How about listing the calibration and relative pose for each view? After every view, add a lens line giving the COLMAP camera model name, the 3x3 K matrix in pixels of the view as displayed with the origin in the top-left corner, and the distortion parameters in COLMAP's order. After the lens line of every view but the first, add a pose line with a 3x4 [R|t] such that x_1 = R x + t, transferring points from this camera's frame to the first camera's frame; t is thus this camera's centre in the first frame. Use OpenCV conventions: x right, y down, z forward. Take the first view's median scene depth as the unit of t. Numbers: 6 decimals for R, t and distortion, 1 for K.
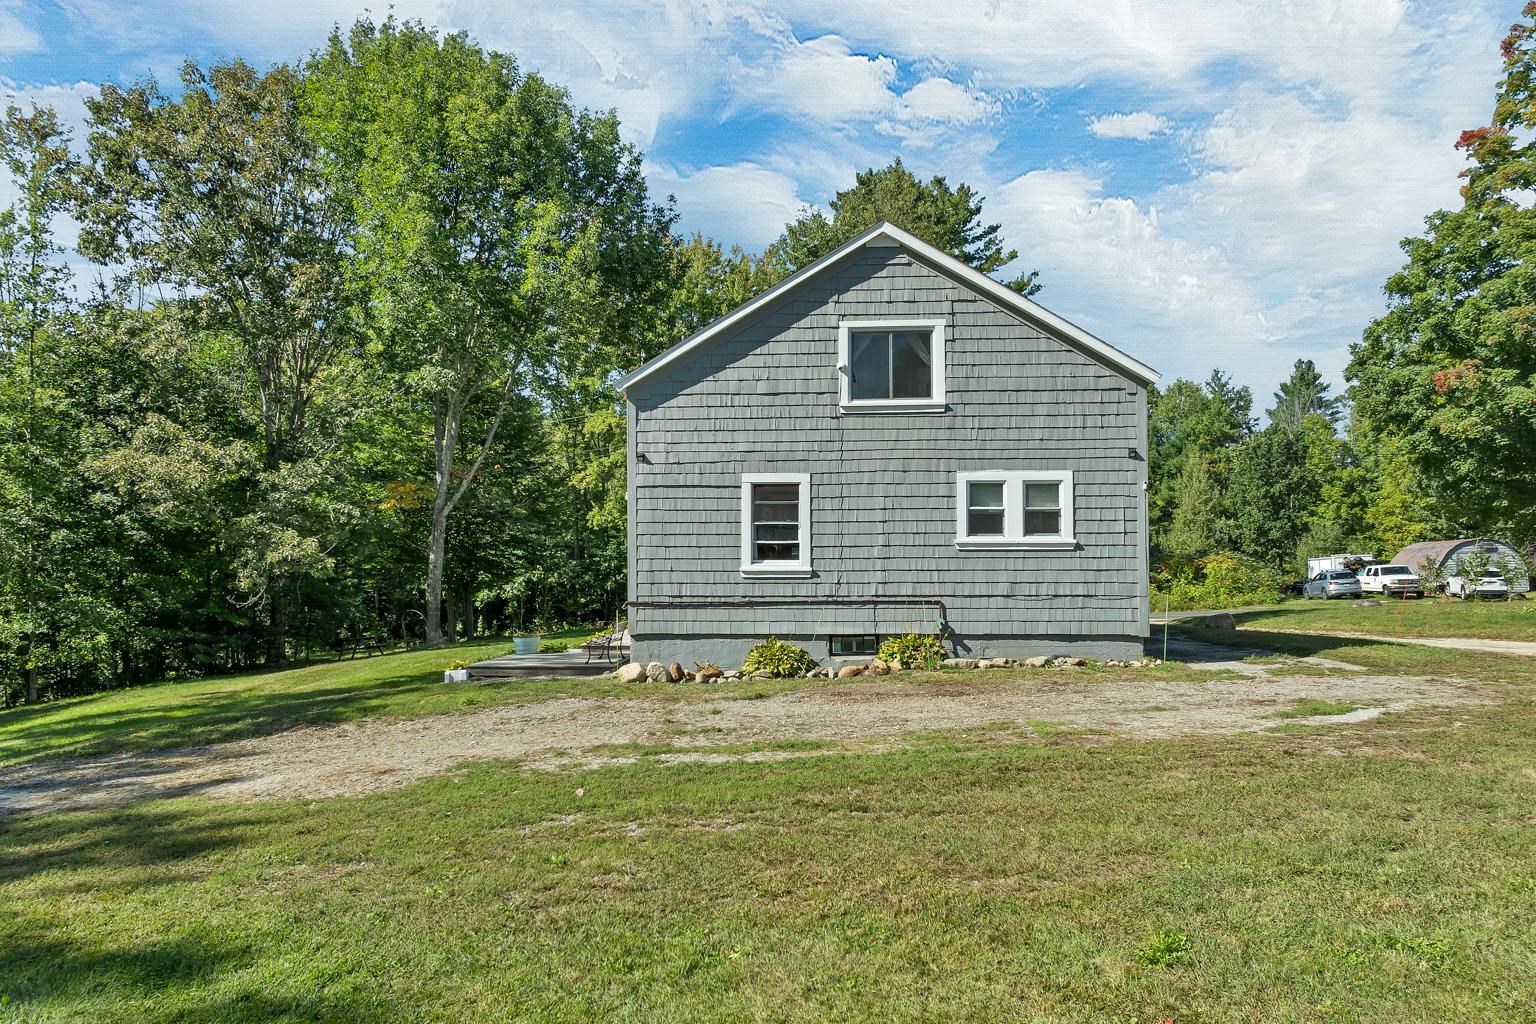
lens RADIAL K [[1110.5, 0, 767.4], [0, 1110.5, 514.4], [0, 0, 1]] dist [-0.039158, 0.014512]
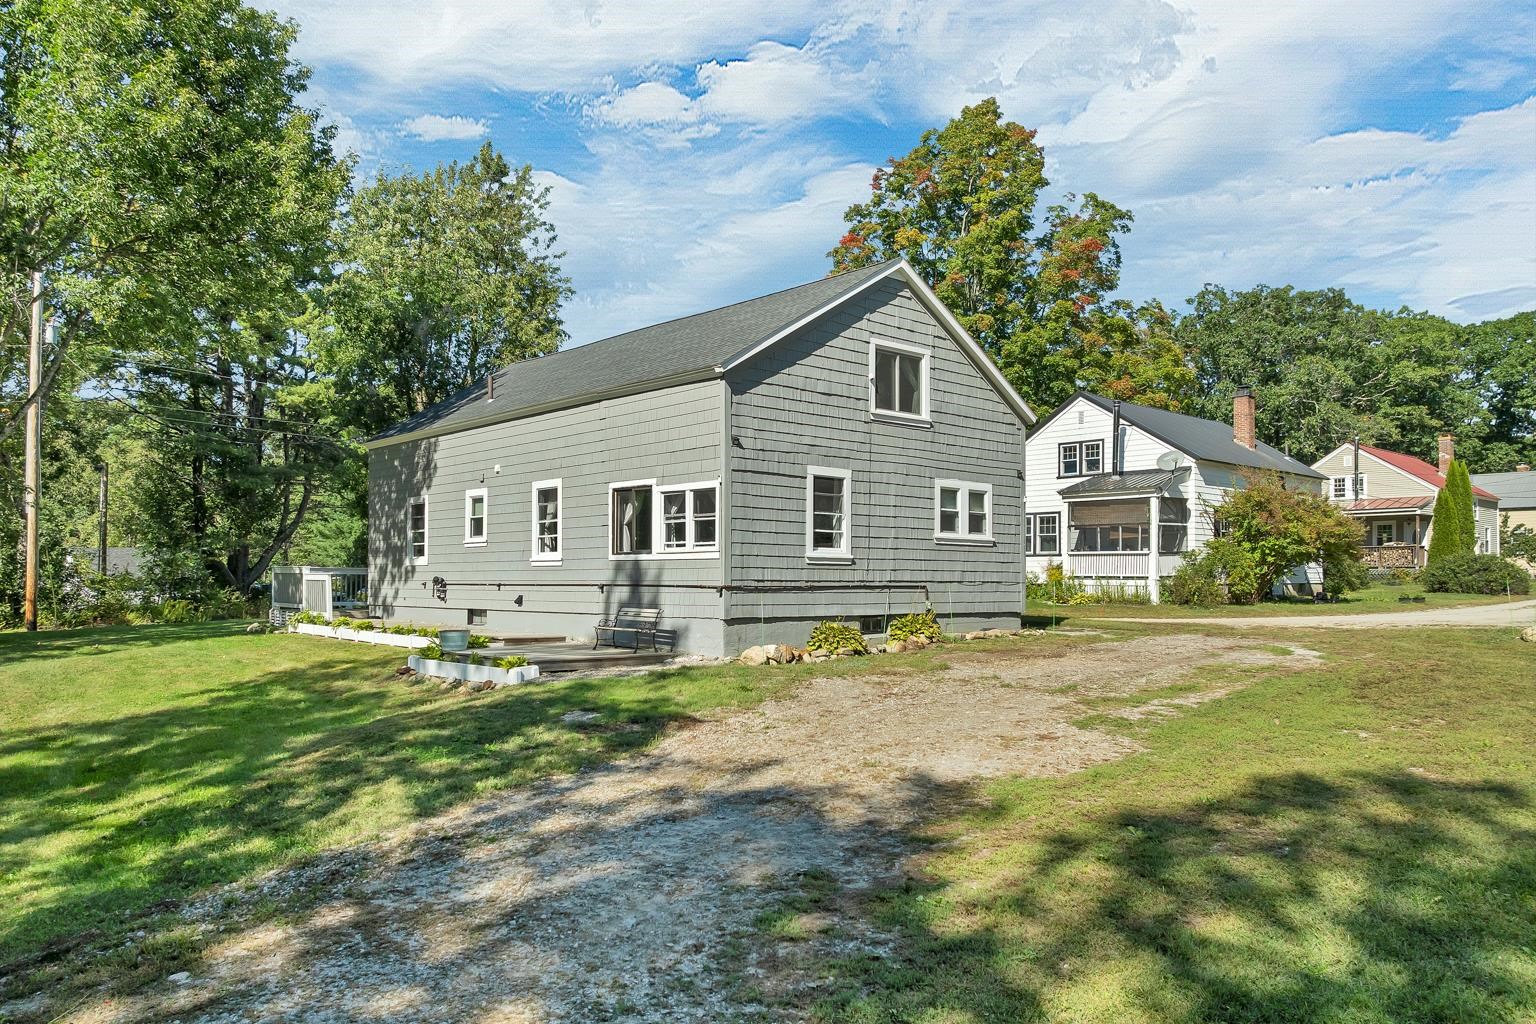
lens RADIAL K [[1110.5, 0, 762.8], [0, 1110.5, 521.7], [0, 0, 1]] dist [-0.039158, 0.014512]
pose [[0.702151, 0.044533, 0.710634, -0.807339], [-0.043108, 0.998870, -0.020002, 0.040197], [-0.710722, -0.016590, 0.703278, 0.284350]]
